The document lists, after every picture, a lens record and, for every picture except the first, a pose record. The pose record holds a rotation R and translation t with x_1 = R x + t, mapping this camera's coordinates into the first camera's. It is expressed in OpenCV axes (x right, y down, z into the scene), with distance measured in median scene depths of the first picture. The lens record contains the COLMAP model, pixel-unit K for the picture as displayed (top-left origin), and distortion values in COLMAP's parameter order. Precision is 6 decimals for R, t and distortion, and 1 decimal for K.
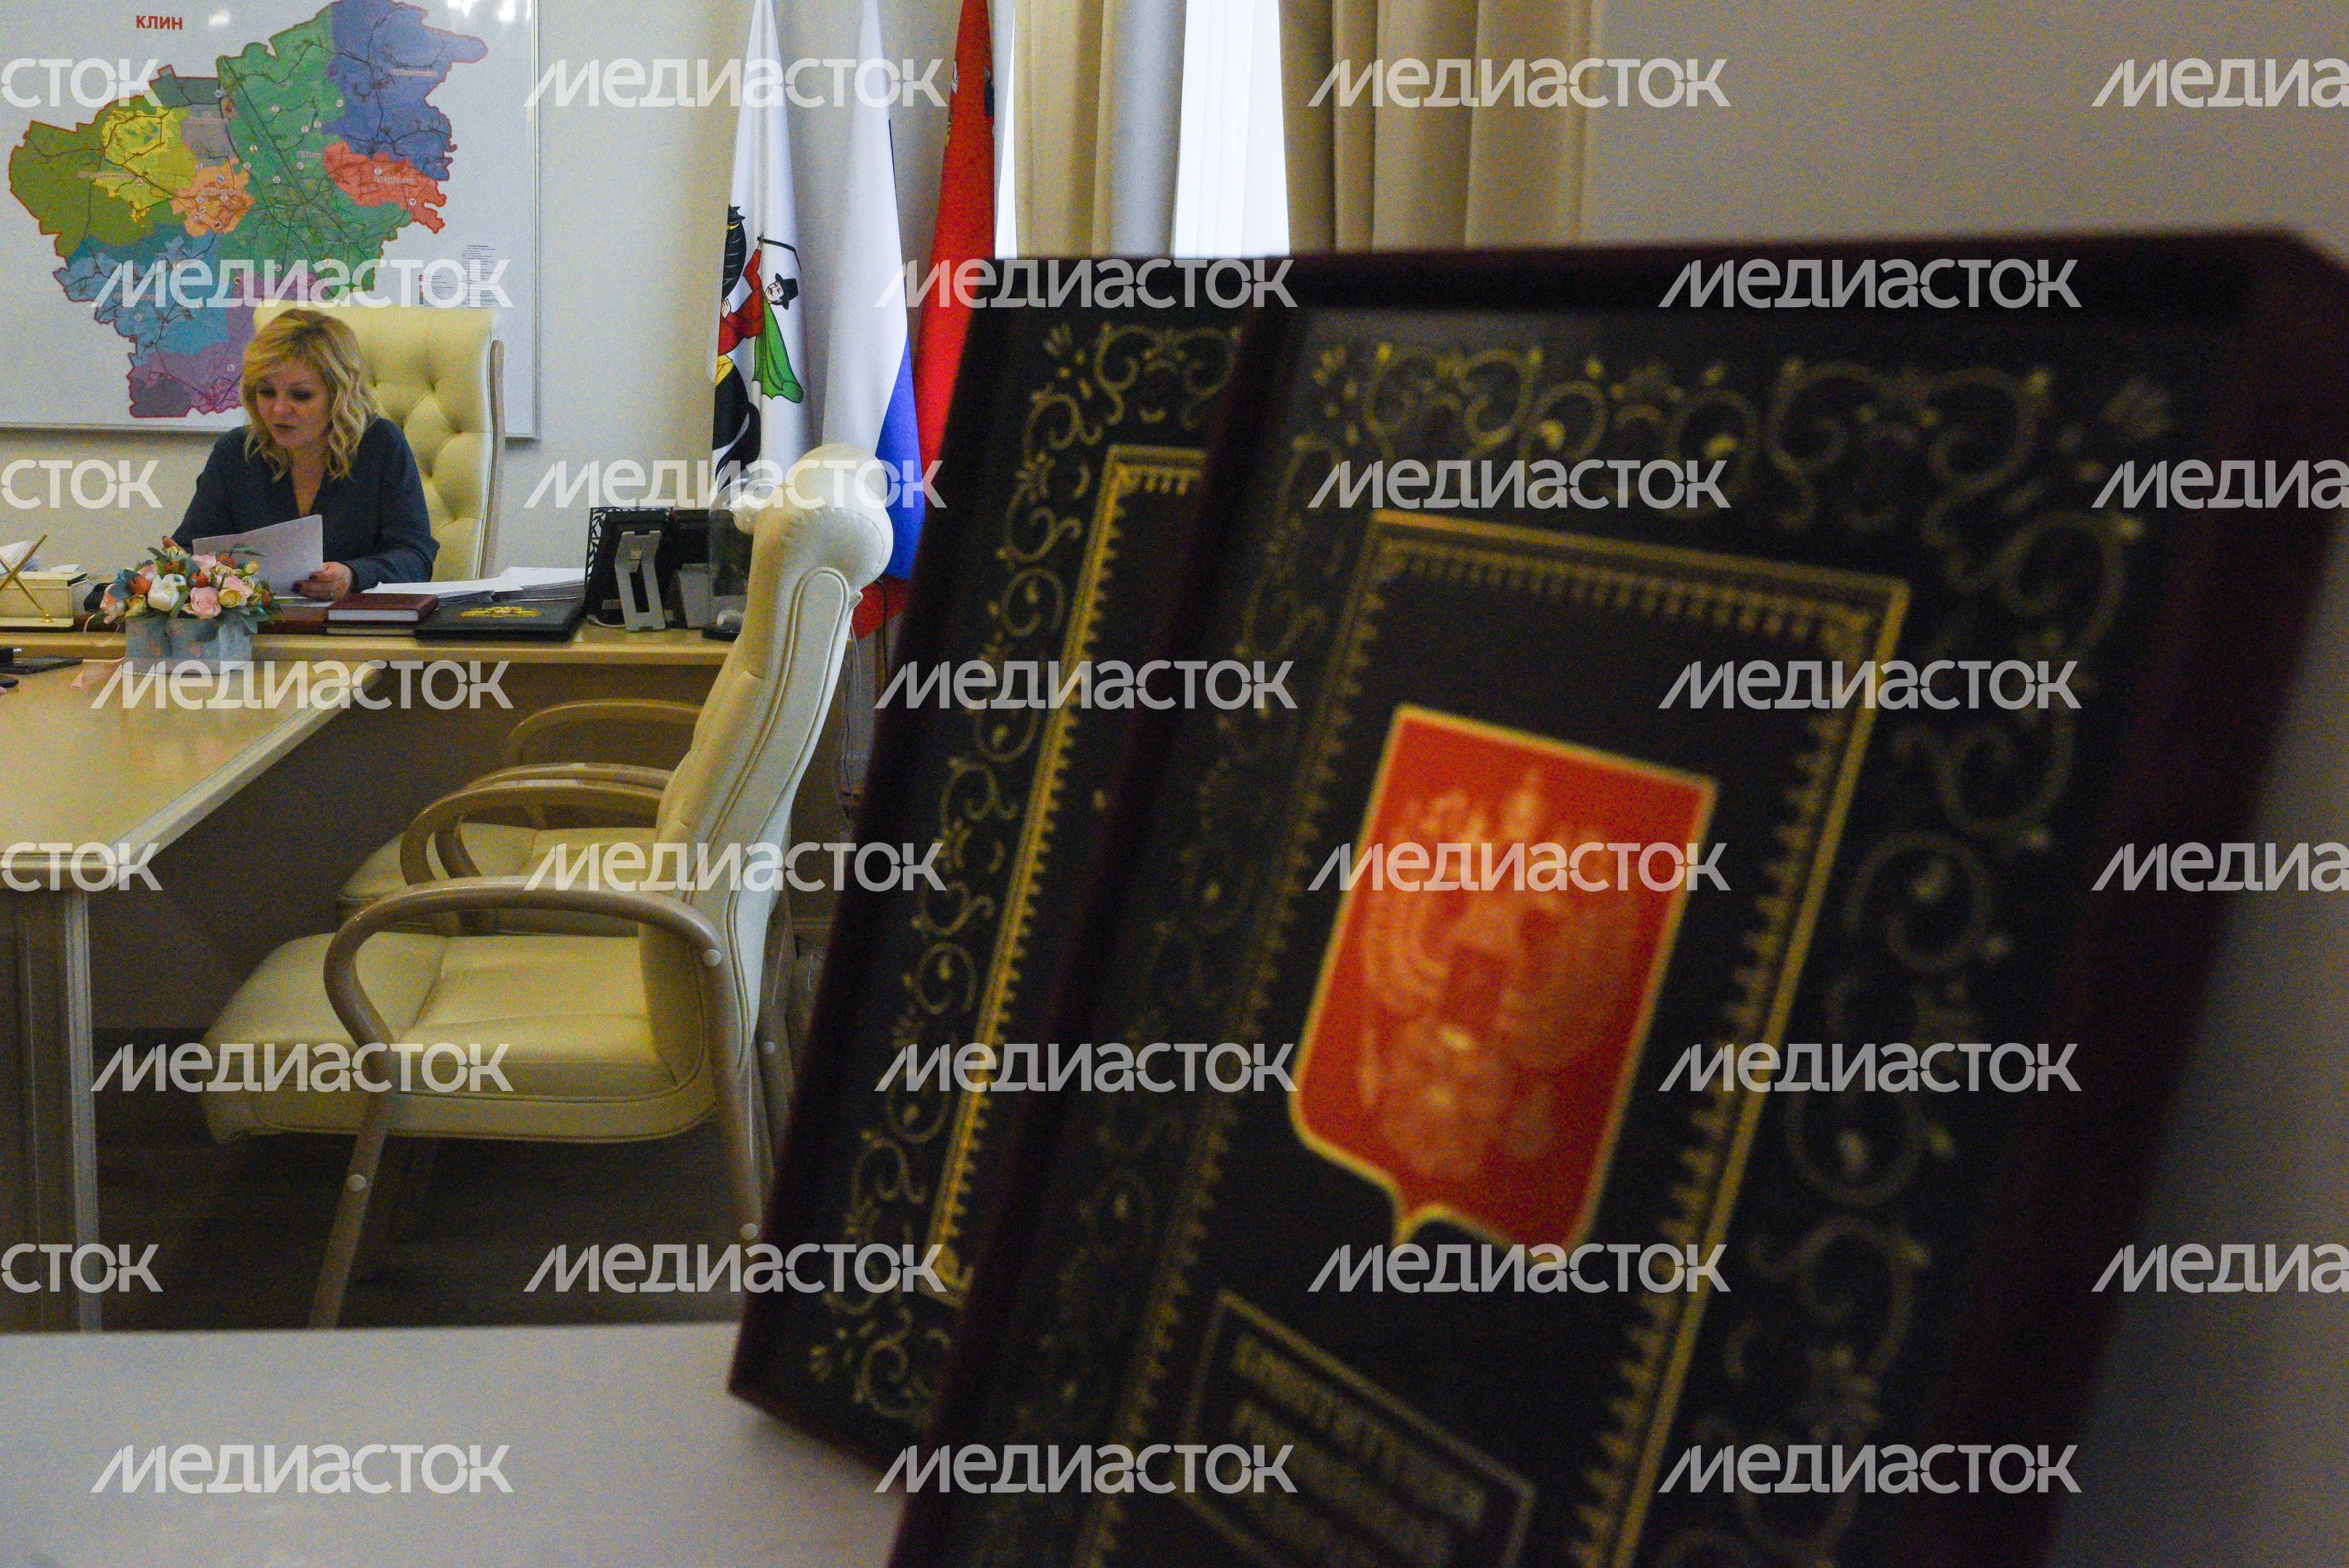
lens RADIAL K [[2399.6, 0, 1054.6], [0, 2399.6, 675.1], [0, 0, 1]] dist [-0.005934, 0.000000]
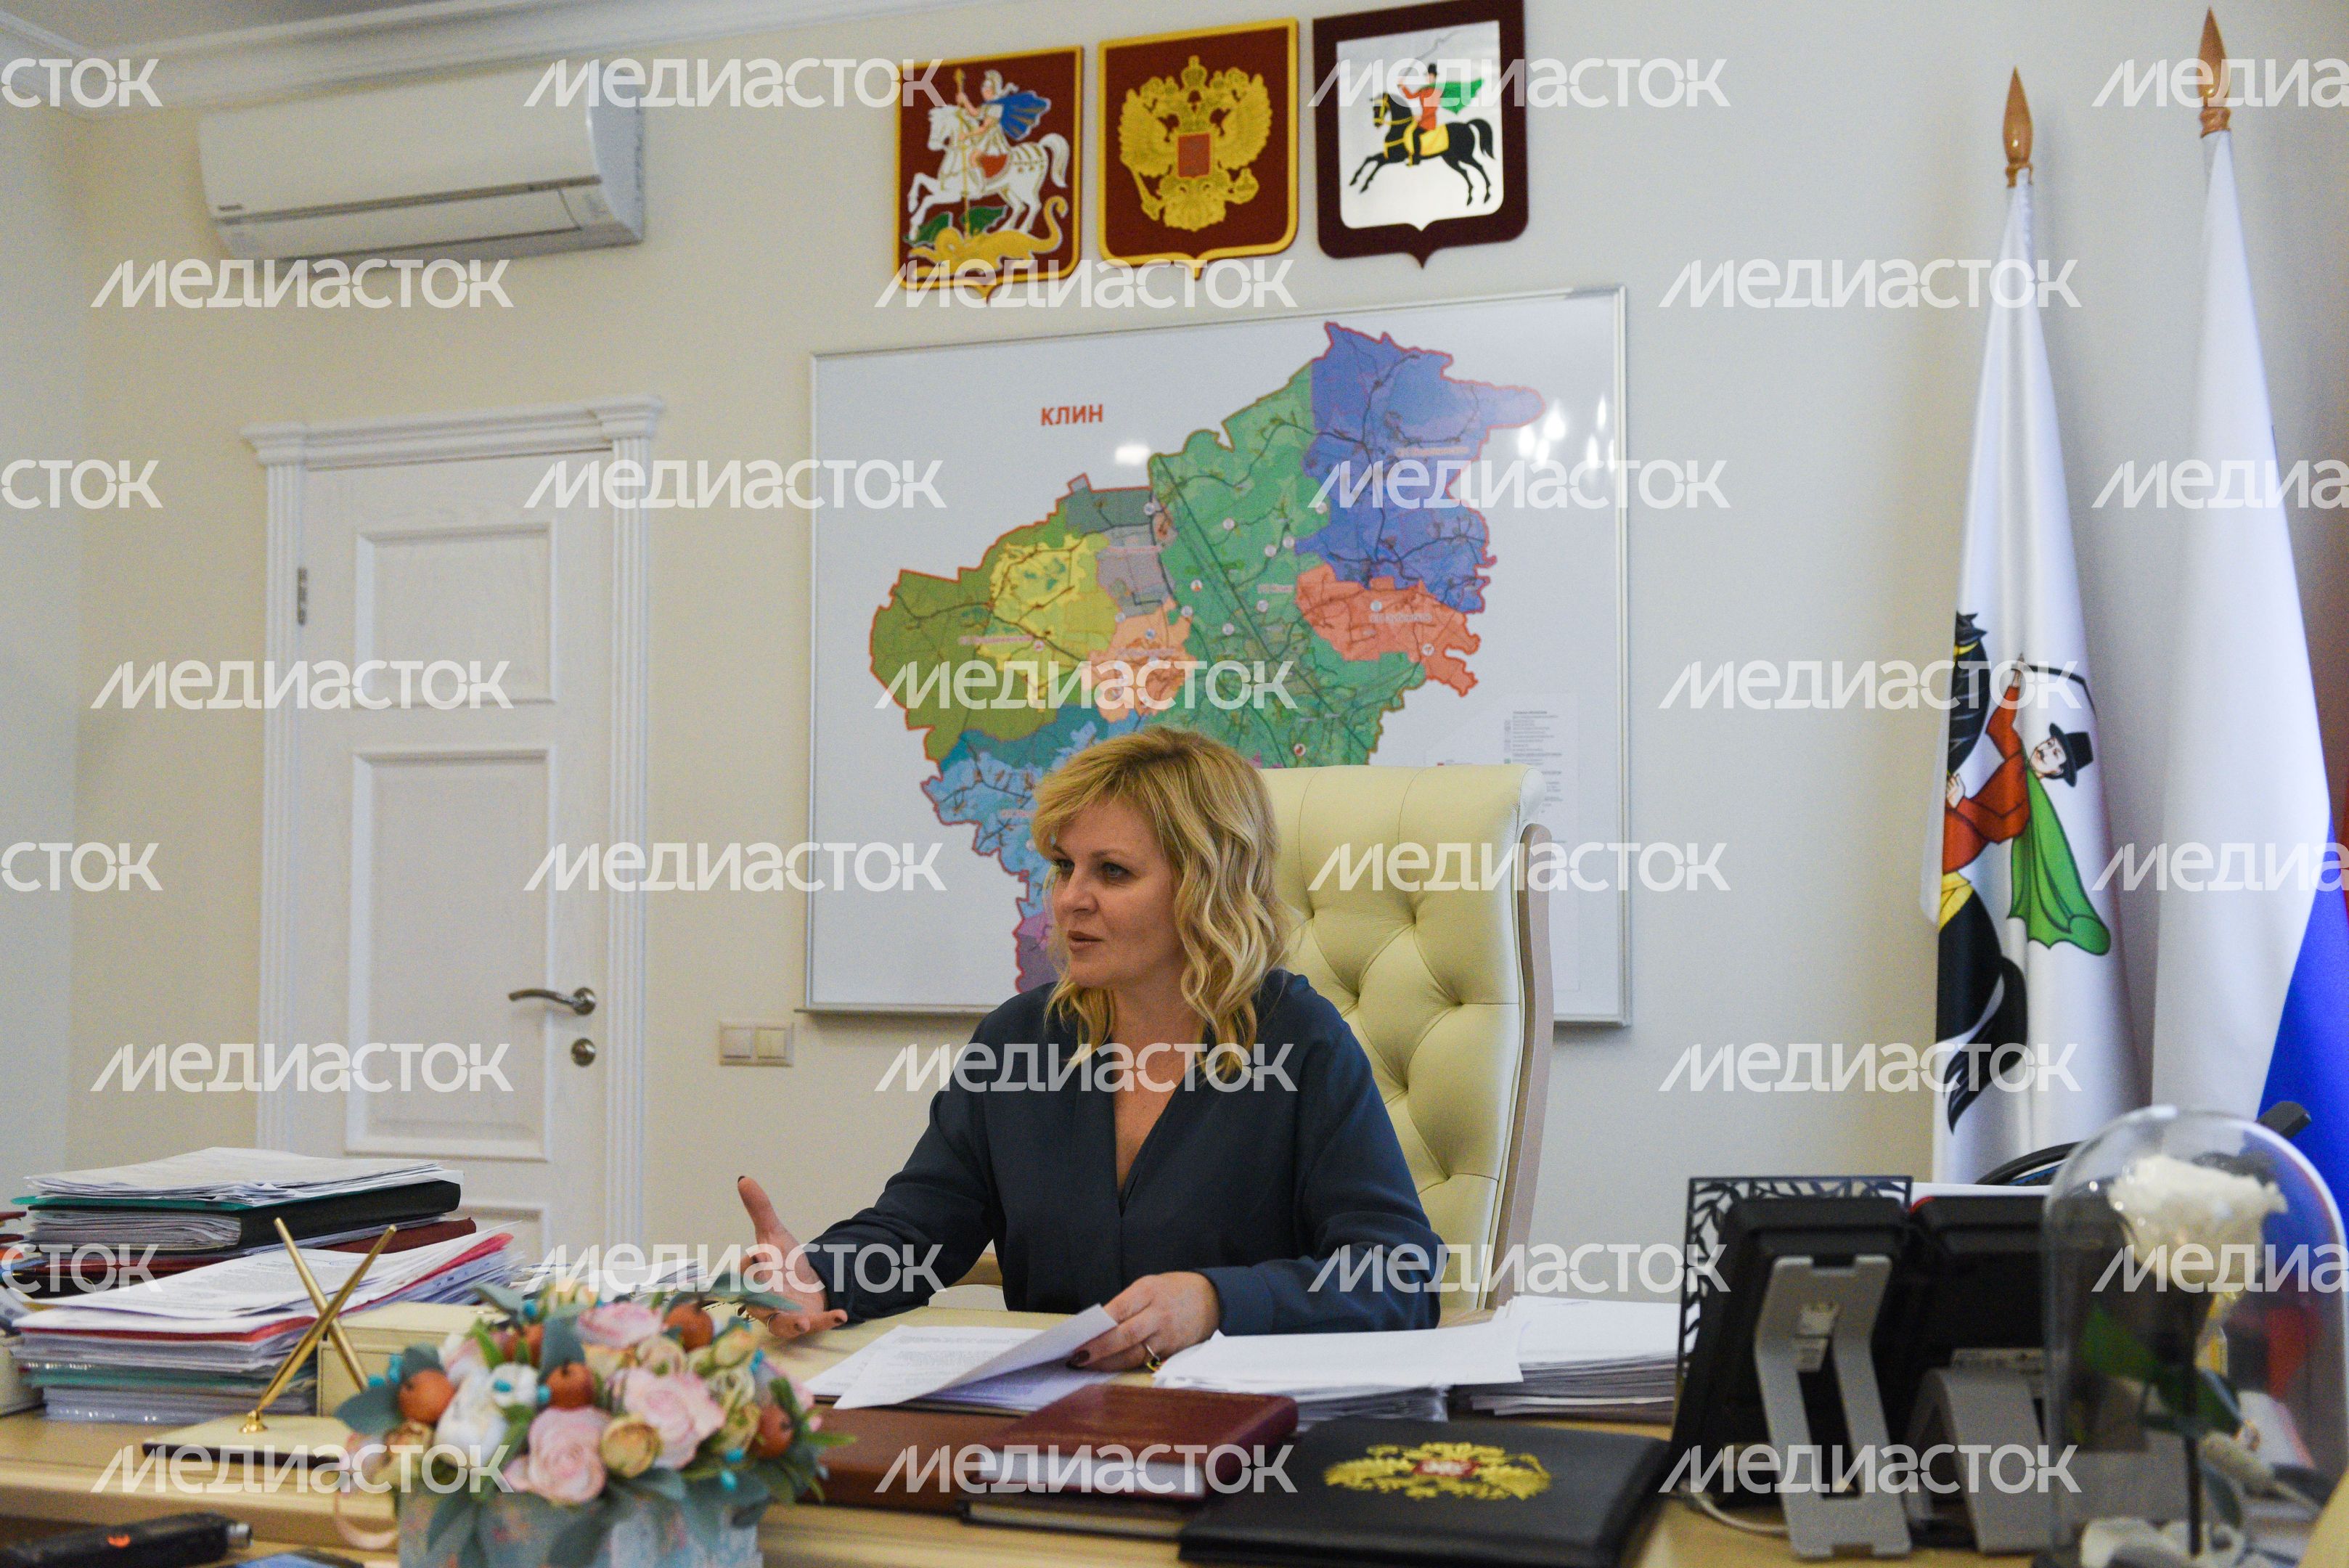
lens RADIAL K [[2437.4, 0, 1146.6], [0, 2437.4, 790.3], [0, 0, 1]] dist [0.042201, 0.000000]
pose [[0.910688, -0.045257, -0.410608, -0.073676], [-0.037726, 0.980715, -0.191767, -0.035162], [0.411368, 0.190130, 0.891418, 0.407139]]
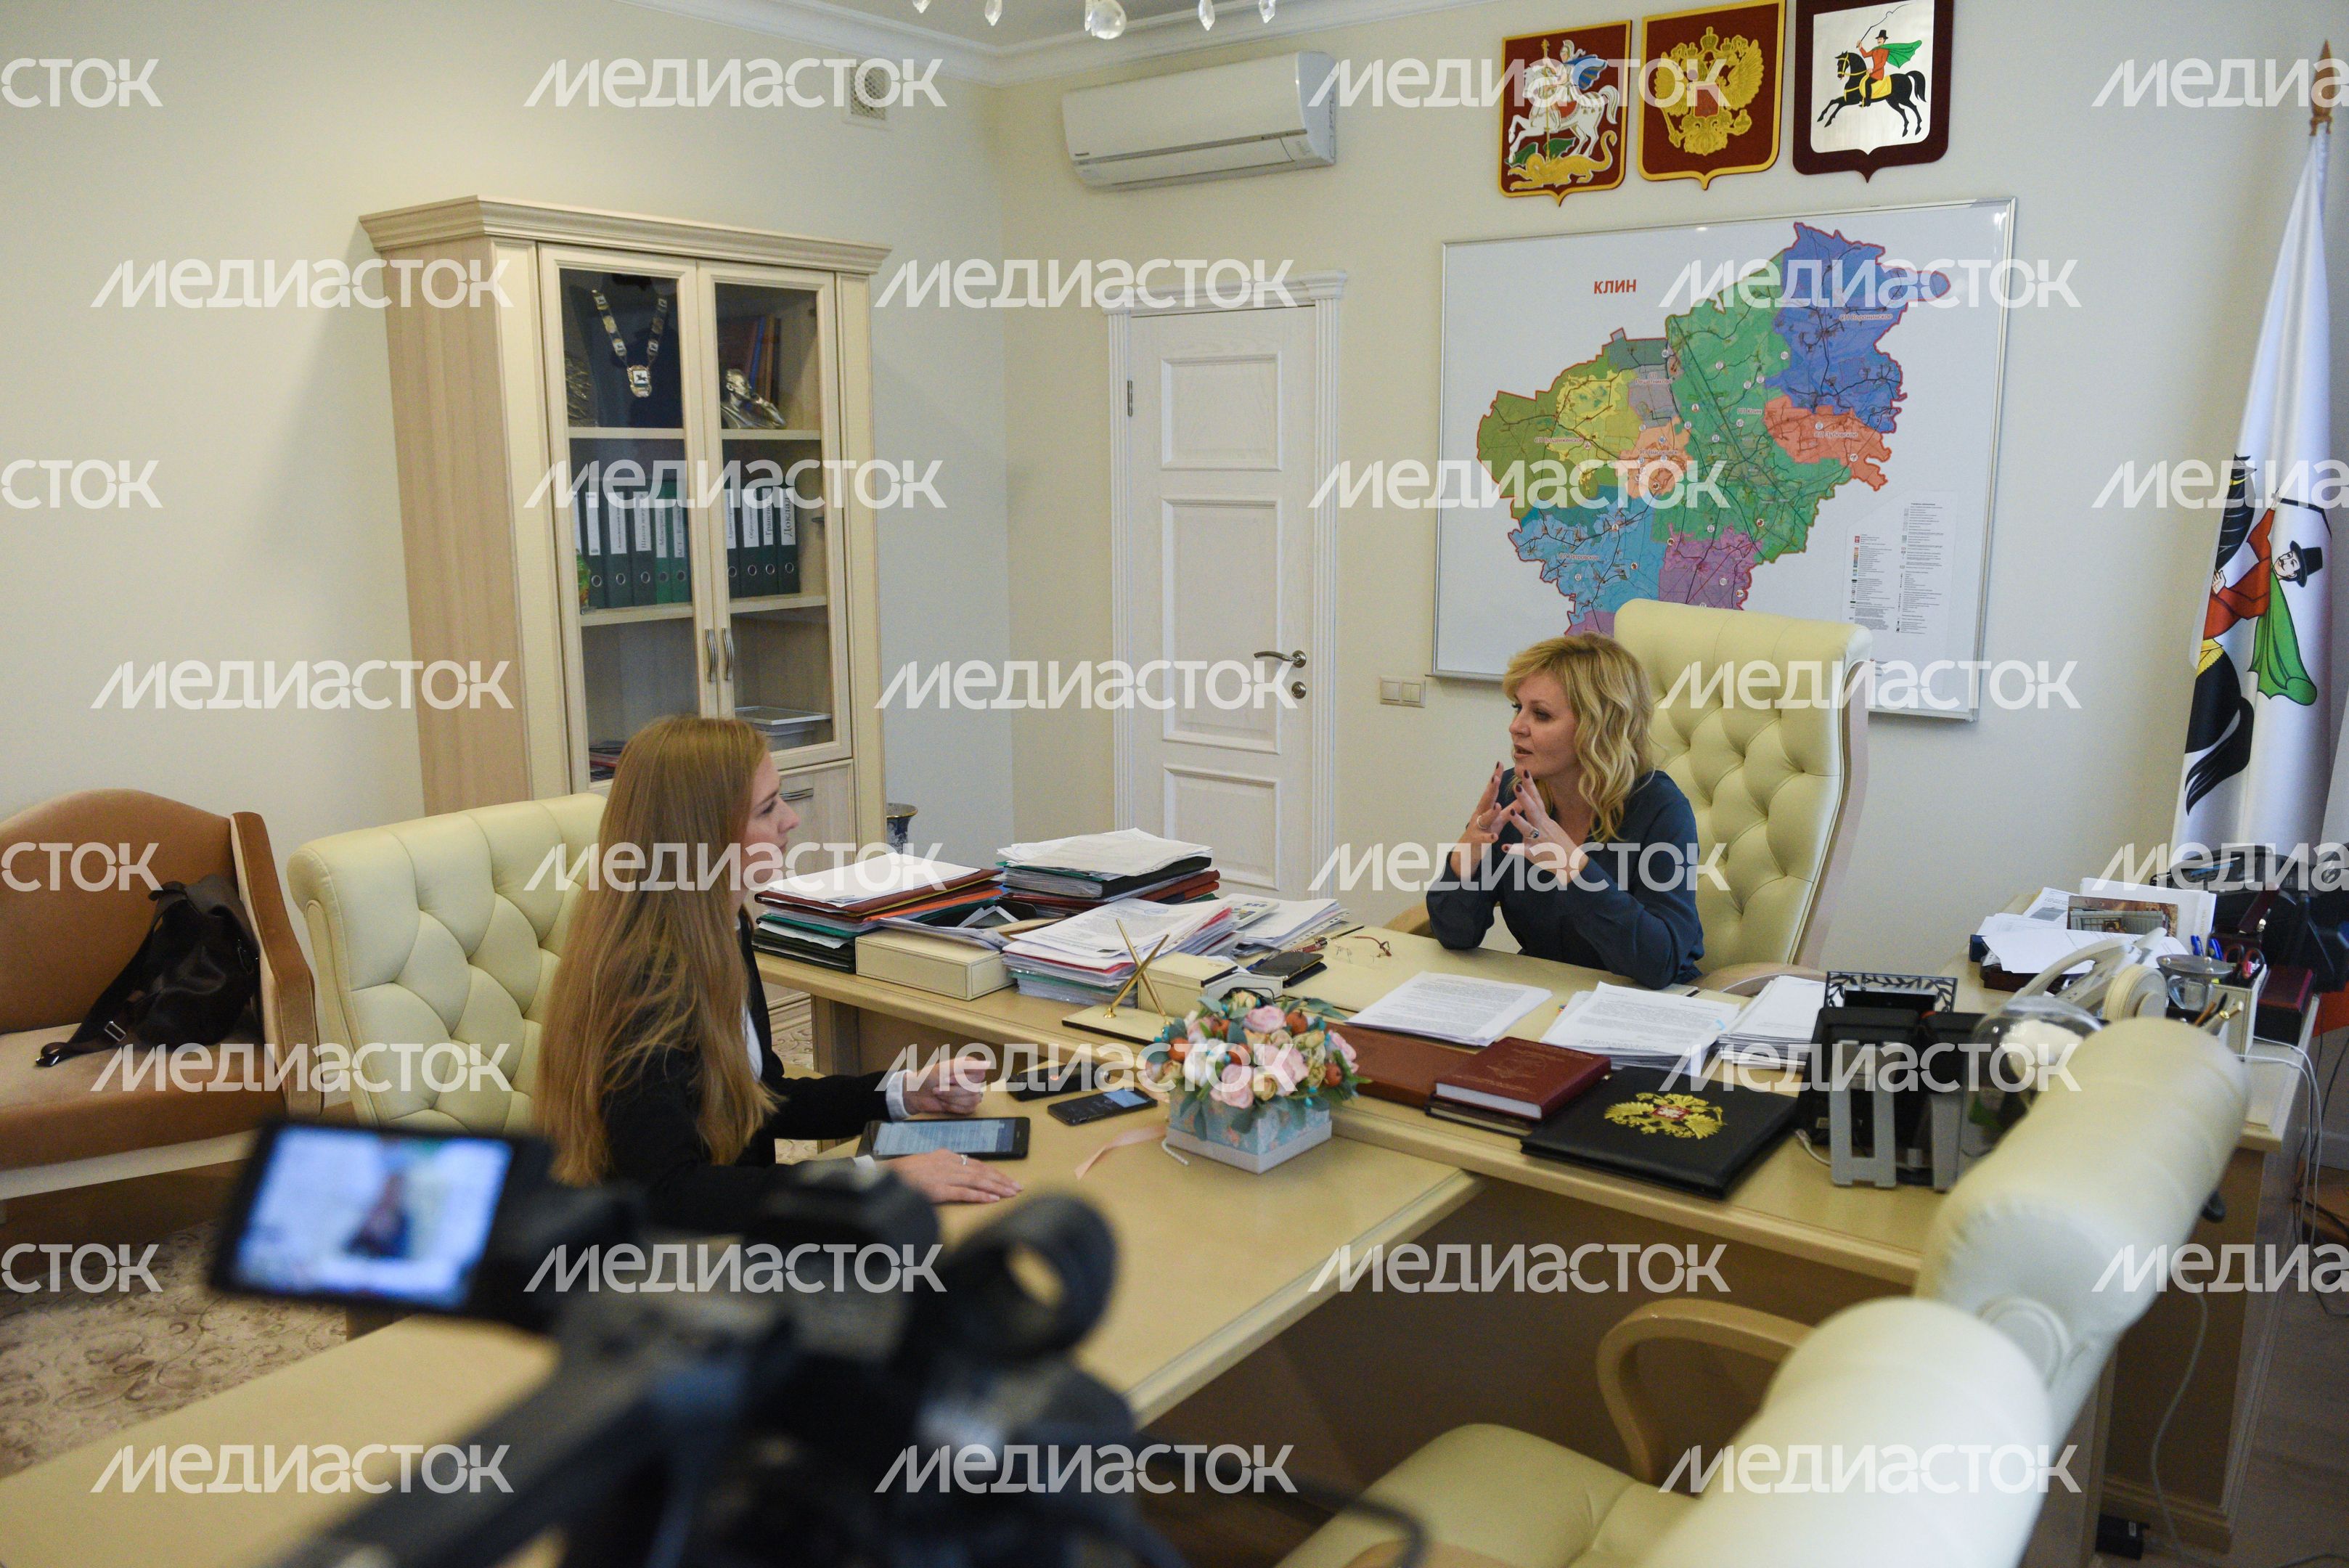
lens RADIAL K [[1768.1, 0, 1175.2], [0, 1768.1, 785.8], [0, 0, 1]] dist [-0.024748, -0.008605]
pose [[0.738547, 0.096636, -0.667240, 0.003640], [-0.074285, 0.995312, 0.061926, -0.094888], [0.670097, 0.003831, 0.742264, 0.325274]]
